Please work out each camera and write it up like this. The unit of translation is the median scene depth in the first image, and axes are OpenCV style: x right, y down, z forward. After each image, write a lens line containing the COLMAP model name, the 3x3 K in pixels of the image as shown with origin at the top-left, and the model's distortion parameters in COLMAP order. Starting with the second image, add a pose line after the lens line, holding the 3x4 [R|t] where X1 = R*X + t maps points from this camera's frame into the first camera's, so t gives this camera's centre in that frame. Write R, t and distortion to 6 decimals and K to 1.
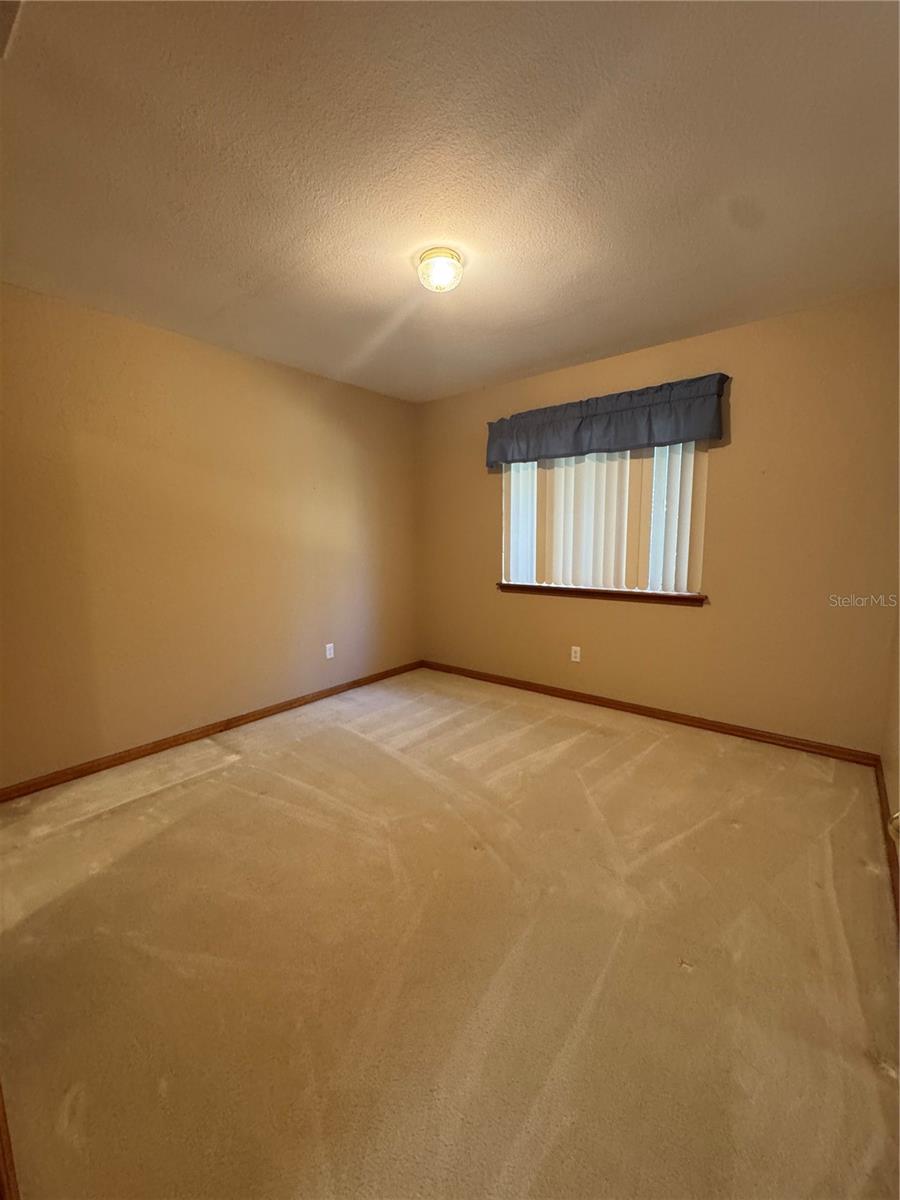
lens RADIAL K [[478.4, 0, 451.3], [0, 478.4, 599.1], [0, 0, 1]] dist [-0.003544, 0.000351]
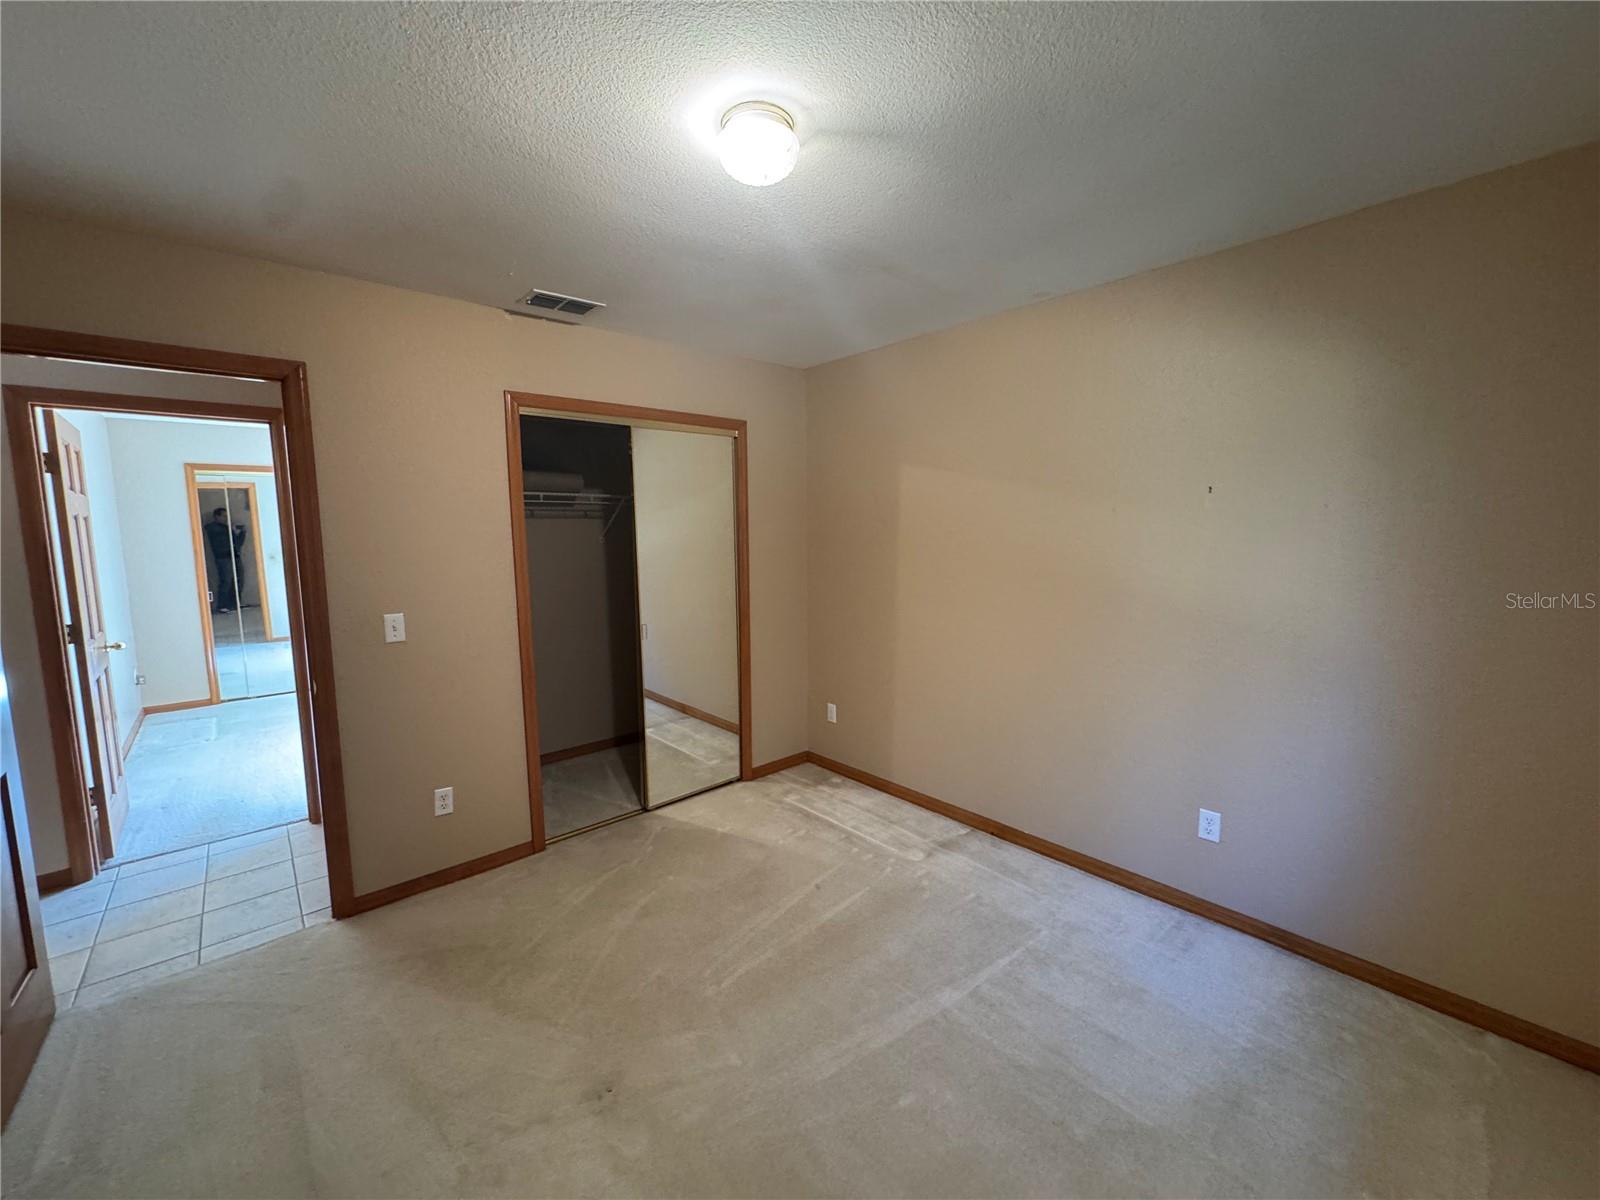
lens RADIAL K [[637.9, 0, 801.3], [0, 637.9, 597.2], [0, 0, 1]] dist [-0.003544, 0.000351]
pose [[-0.163341, 0.124456, -0.978688, 0.625419], [-0.117943, 0.982433, 0.144617, -0.245024], [0.979494, 0.139051, -0.145793, 1.034433]]
